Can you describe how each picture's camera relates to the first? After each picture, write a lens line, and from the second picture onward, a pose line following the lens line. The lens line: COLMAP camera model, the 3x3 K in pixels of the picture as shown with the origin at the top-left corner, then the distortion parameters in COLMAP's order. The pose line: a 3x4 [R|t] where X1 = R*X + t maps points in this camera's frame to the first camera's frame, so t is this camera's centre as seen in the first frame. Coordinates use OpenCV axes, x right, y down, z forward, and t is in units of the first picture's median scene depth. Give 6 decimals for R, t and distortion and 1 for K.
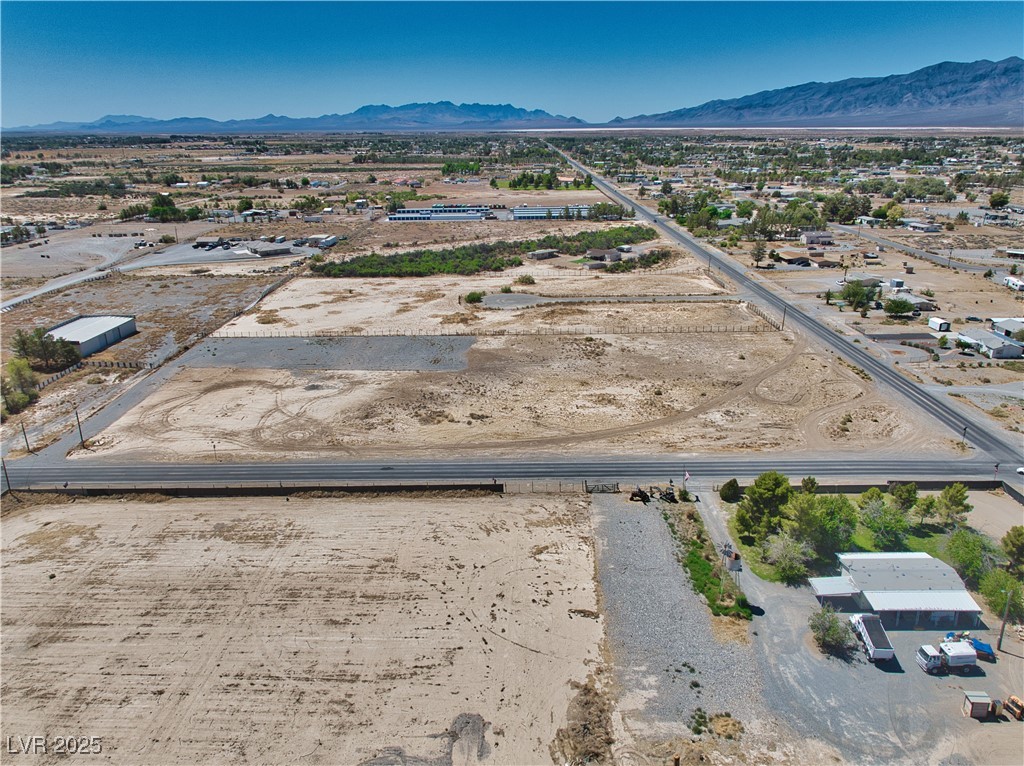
lens RADIAL K [[714.9, 0, 516.3], [0, 714.9, 389.6], [0, 0, 1]] dist [0.018023, -0.031511]
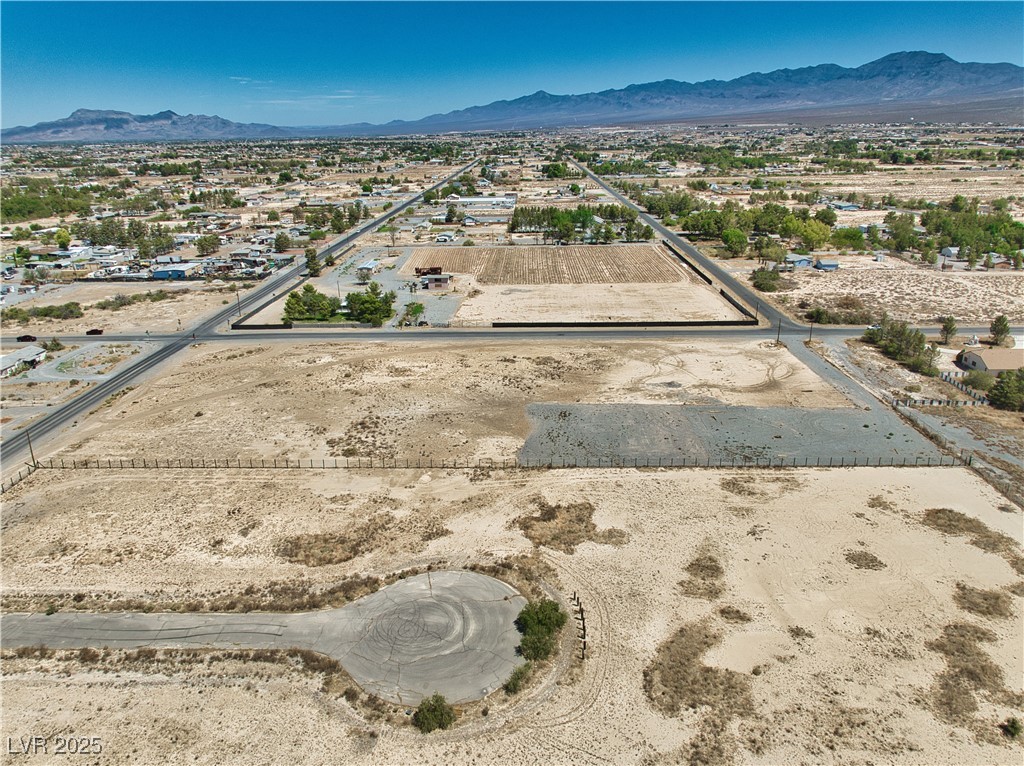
lens RADIAL K [[714.9, 0, 515.1], [0, 714.9, 383.1], [0, 0, 1]] dist [0.018023, -0.031511]
pose [[-0.999499, 0.018790, 0.025488, -0.086116], [0.030684, 0.773583, 0.632952, -0.654556], [-0.007824, 0.633417, -0.773771, 1.788712]]
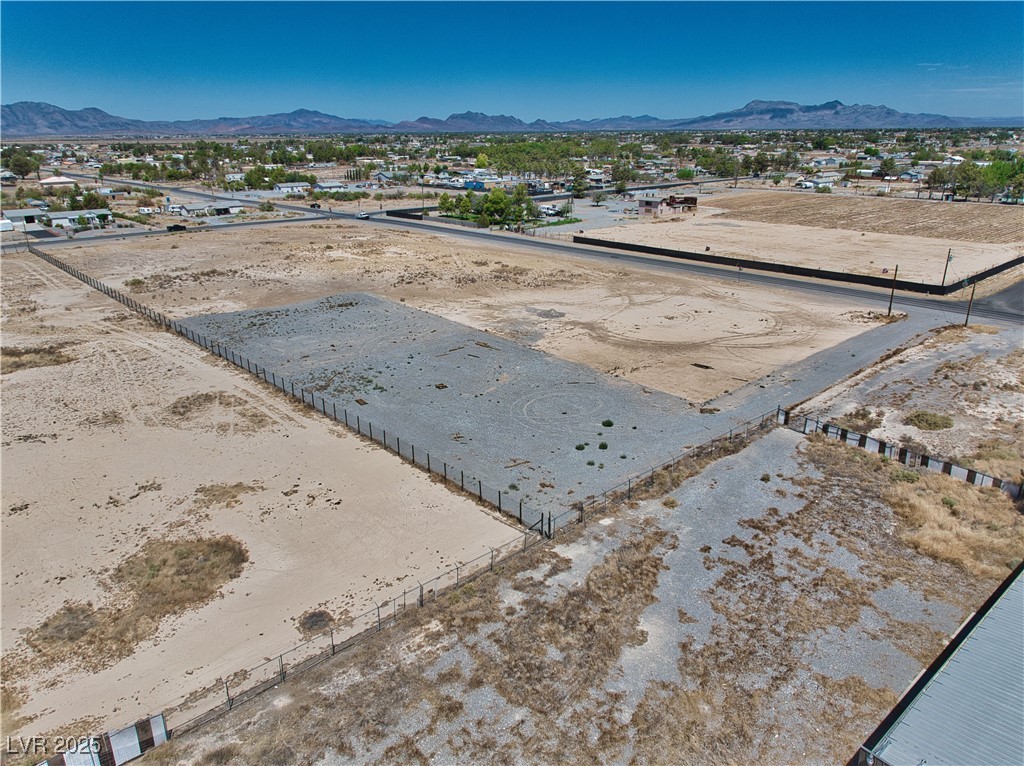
lens RADIAL K [[714.9, 0, 515.0], [0, 714.9, 398.5], [0, 0, 1]] dist [0.018023, -0.031511]
pose [[-0.676541, -0.243855, 0.694858, -0.721631], [0.265869, 0.799055, 0.539282, -0.293934], [-0.686736, 0.549587, -0.475760, 1.367216]]
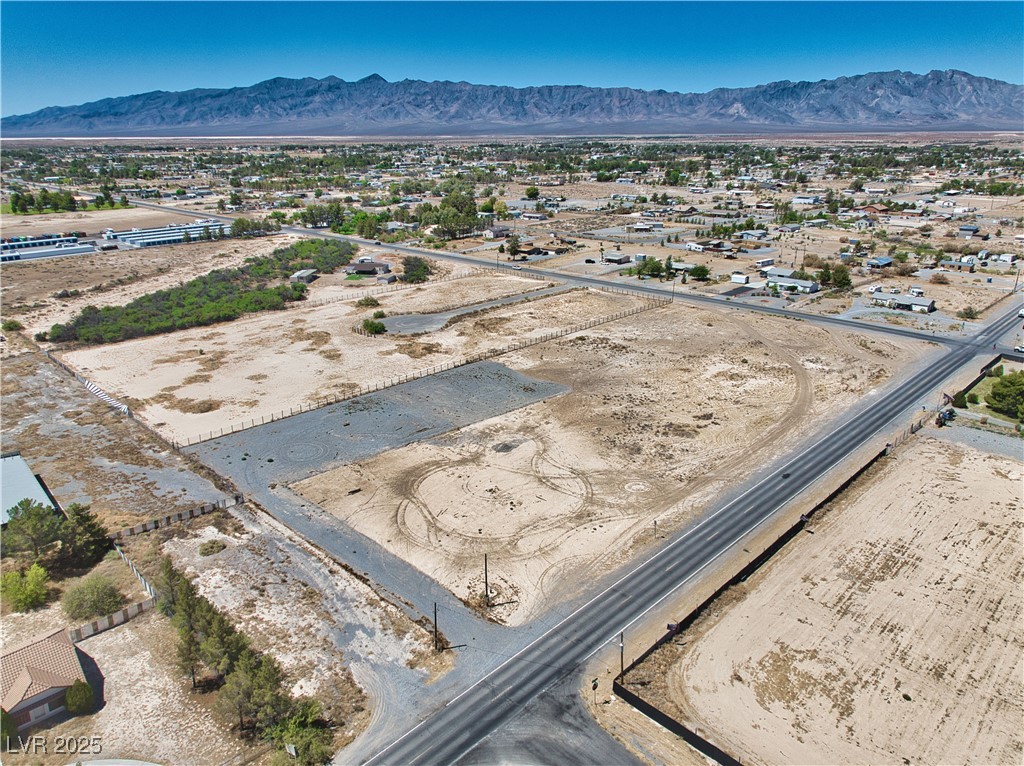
lens RADIAL K [[714.9, 0, 513.4], [0, 714.9, 380.7], [0, 0, 1]] dist [0.018023, -0.031511]
pose [[0.704804, -0.227647, 0.671884, -0.803886], [0.243003, 0.967288, 0.072825, -0.132792], [-0.666484, 0.111942, 0.737067, 0.388157]]
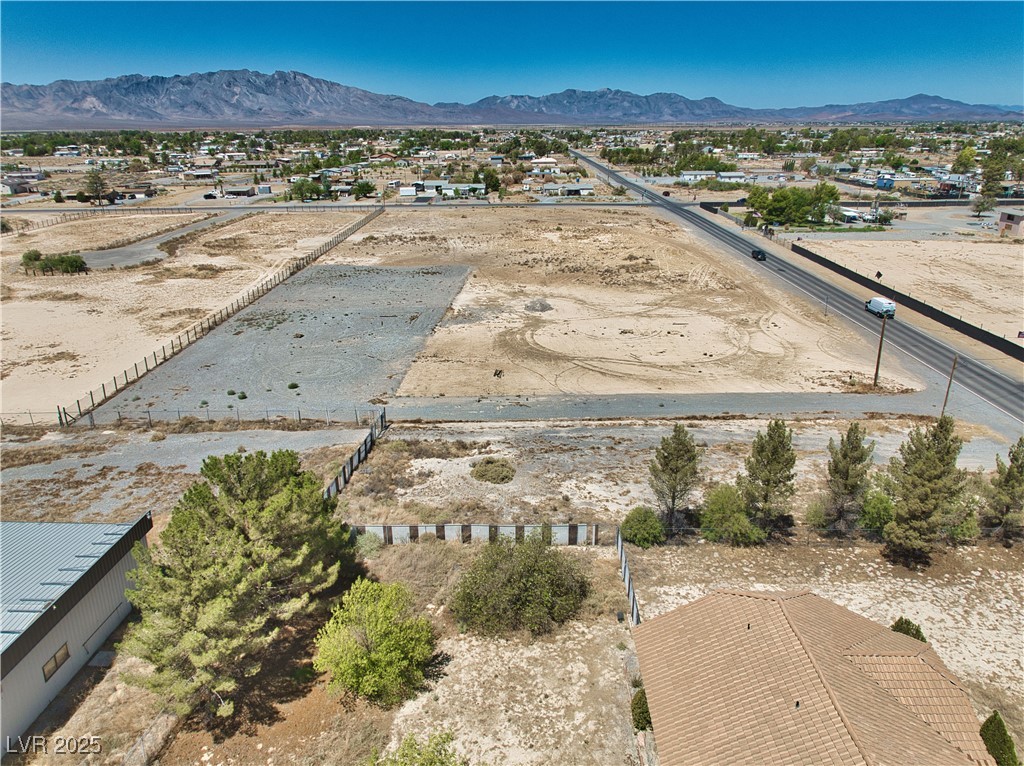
lens RADIAL K [[714.9, 0, 513.3], [0, 714.9, 391.8], [0, 0, 1]] dist [0.018023, -0.031511]
pose [[0.003533, -0.341089, 0.940024, -0.903481], [0.350088, 0.880963, 0.318343, -0.146384], [-0.936710, 0.327966, 0.122524, 0.970552]]
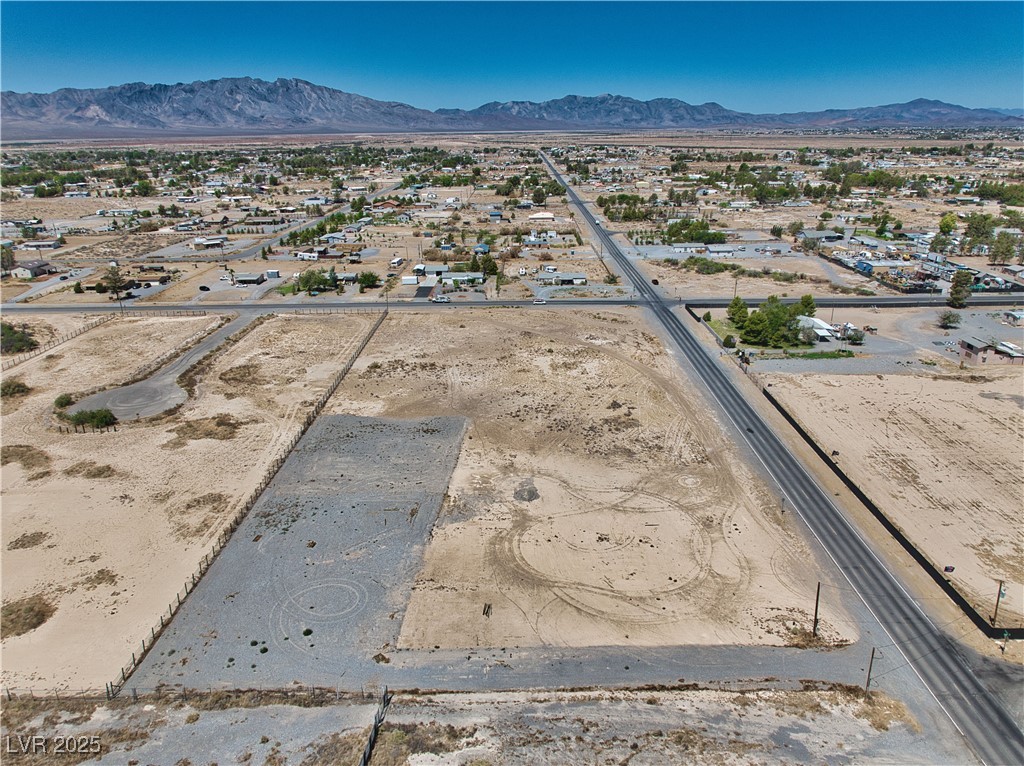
lens RADIAL K [[714.9, 0, 513.4], [0, 714.9, 389.4], [0, 0, 1]] dist [0.018023, -0.031511]
pose [[0.004770, -0.330429, 0.943819, -0.907556], [0.353134, 0.883576, 0.307554, -0.313666], [-0.935561, 0.331828, 0.120900, 0.895776]]
